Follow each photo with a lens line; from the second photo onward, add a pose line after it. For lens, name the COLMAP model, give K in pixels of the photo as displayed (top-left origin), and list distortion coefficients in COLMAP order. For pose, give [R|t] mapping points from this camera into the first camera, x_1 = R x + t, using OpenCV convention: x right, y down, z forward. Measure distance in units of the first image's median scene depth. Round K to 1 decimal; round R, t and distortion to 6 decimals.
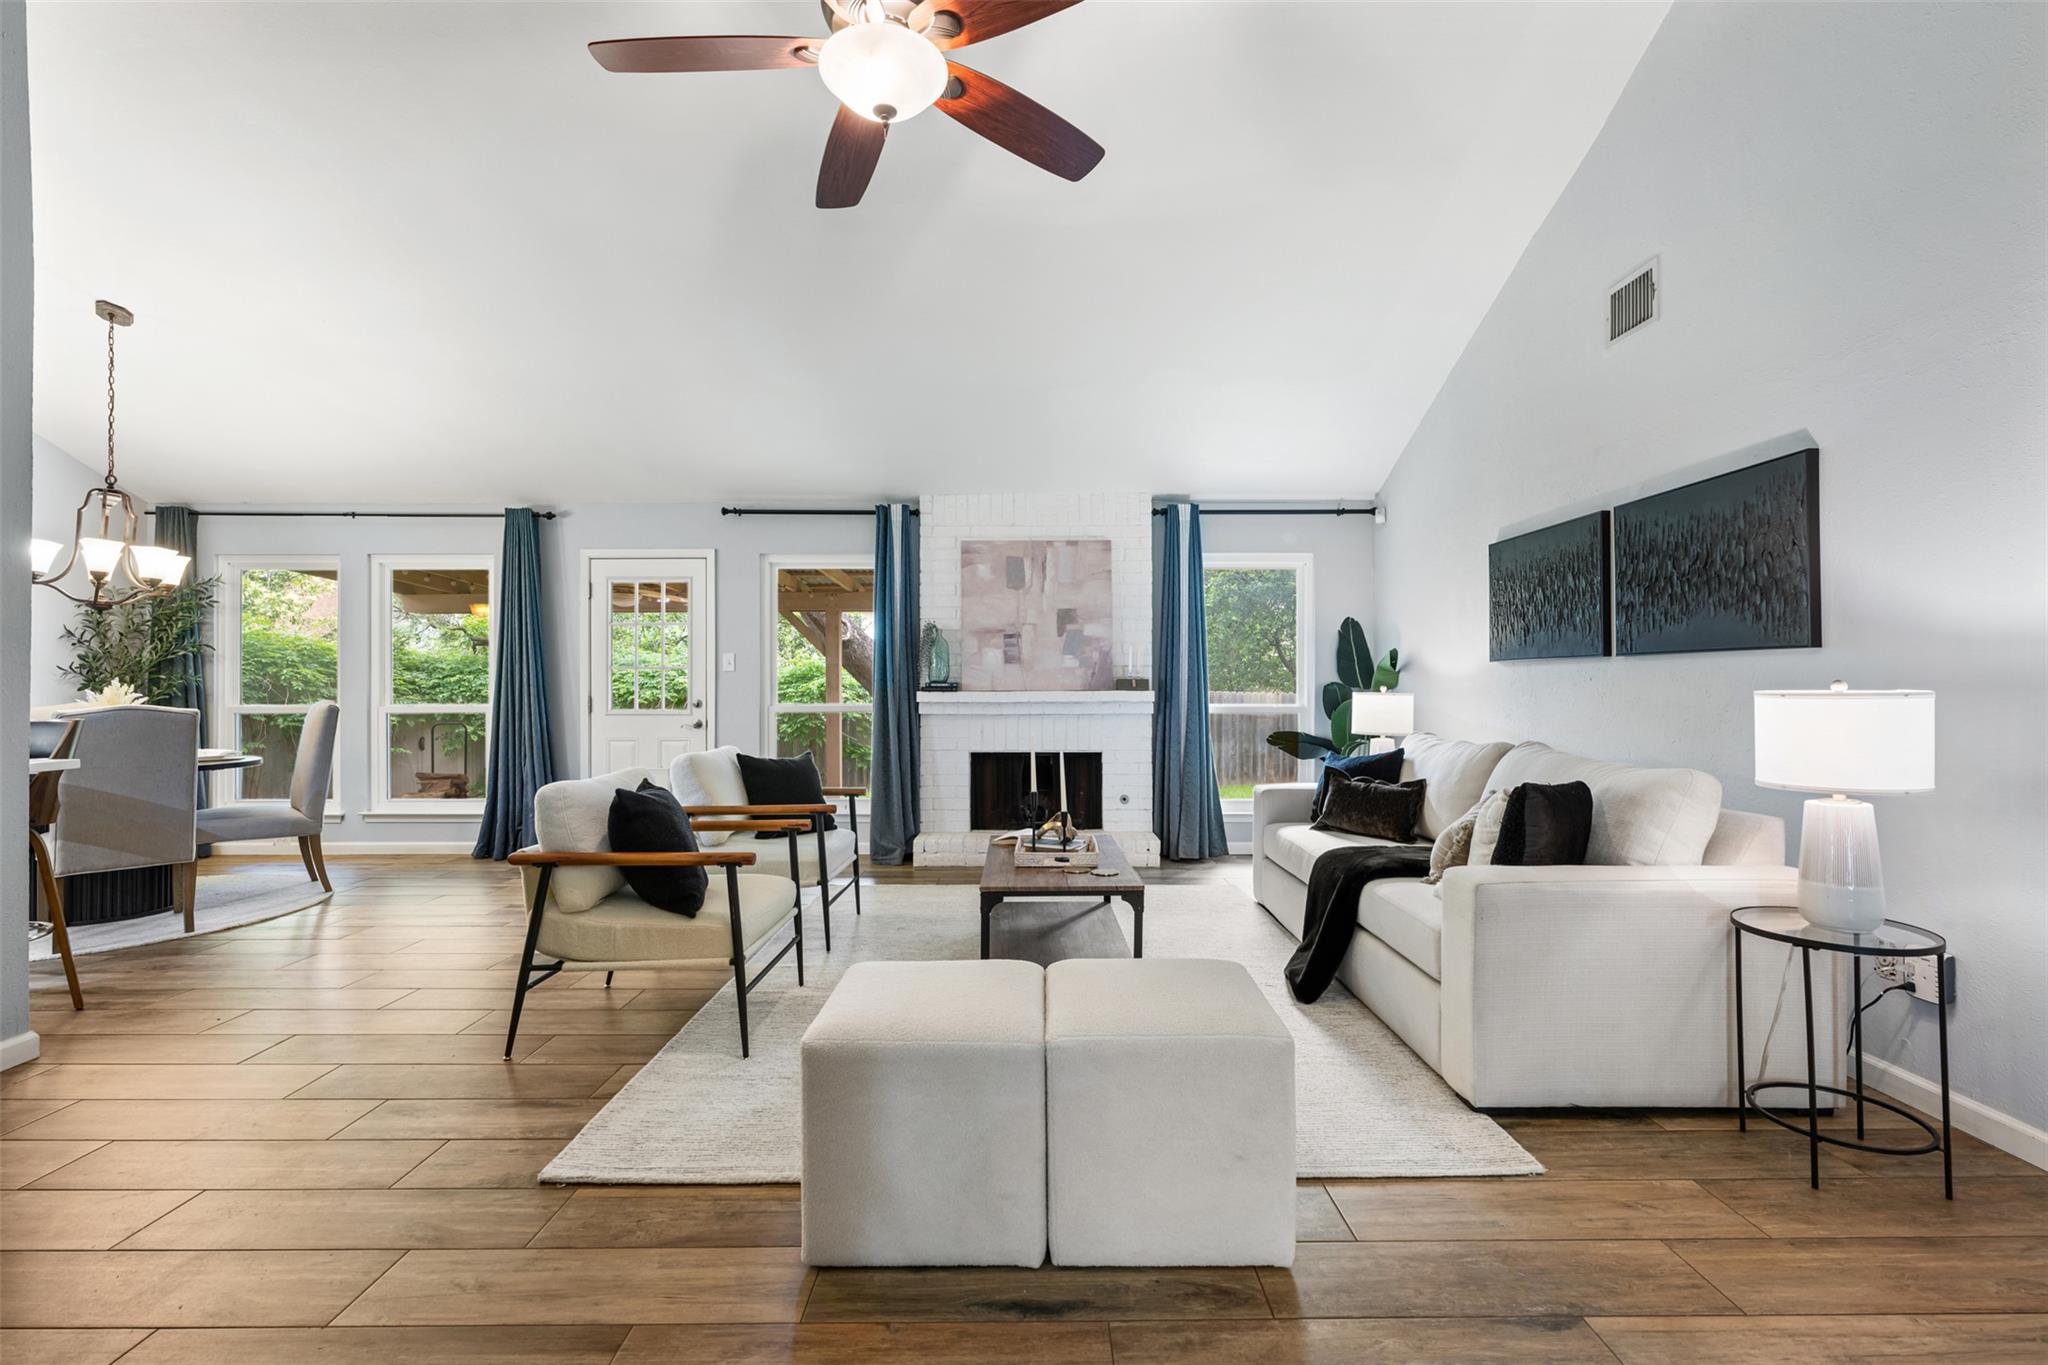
lens RADIAL K [[890.7, 0, 1024.0], [0, 890.7, 682.5], [0, 0, 1]] dist [-0.002897, 0.000276]
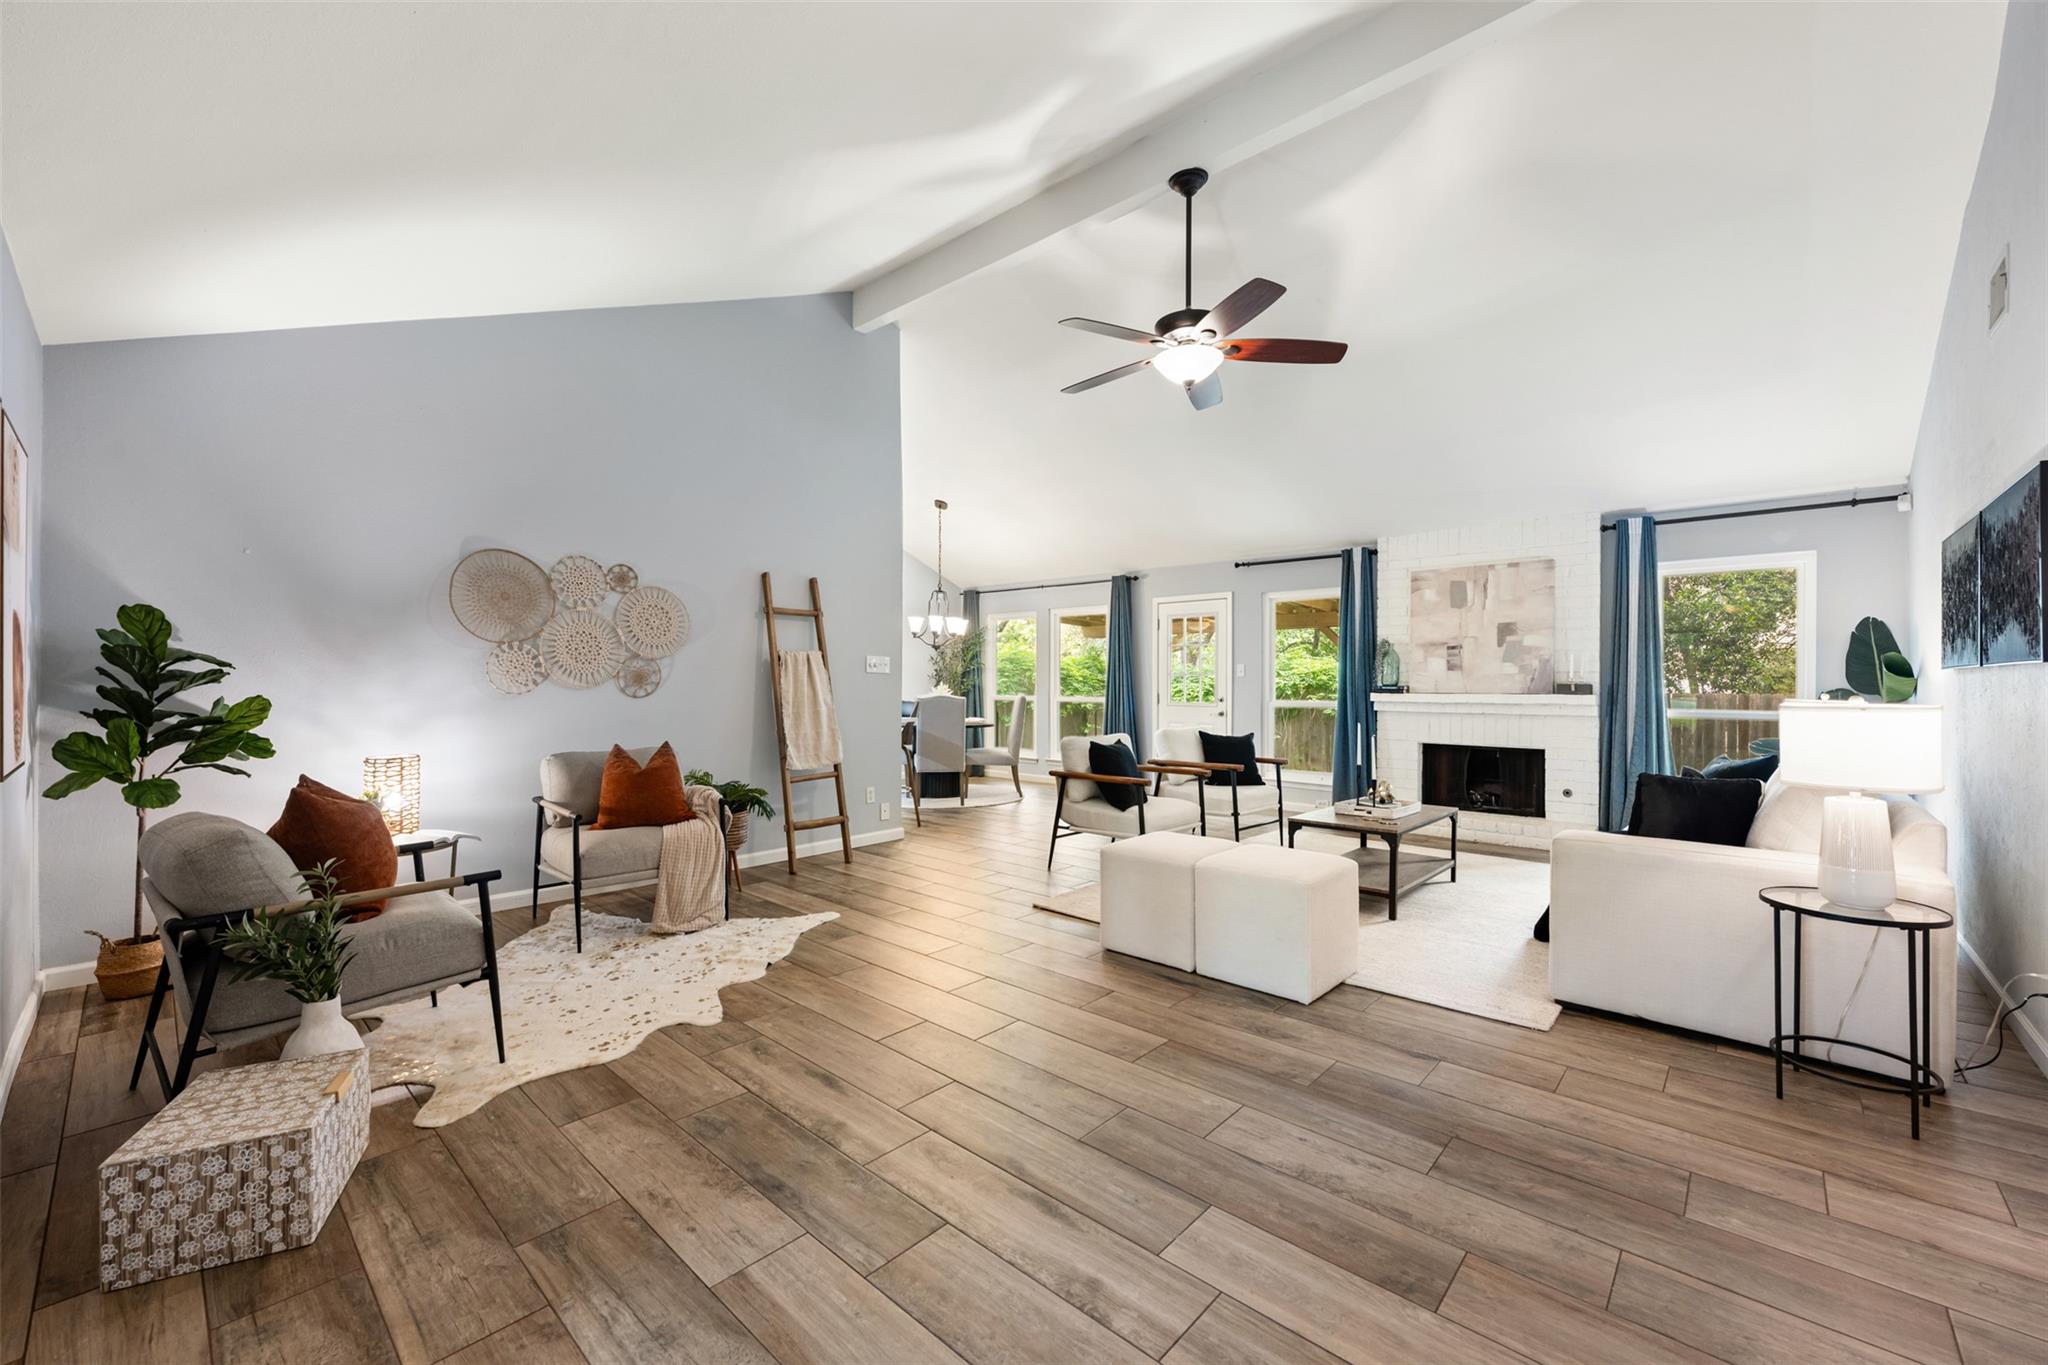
lens RADIAL K [[807.8, 0, 1022.1], [0, 807.8, 682.0], [0, 0, 1]] dist [-0.001628, 0.000077]
pose [[0.735587, 0.003752, -0.677420, 0.294399], [-0.002477, 0.999993, 0.002849, -0.007424], [0.677426, -0.000418, 0.735591, -0.192405]]
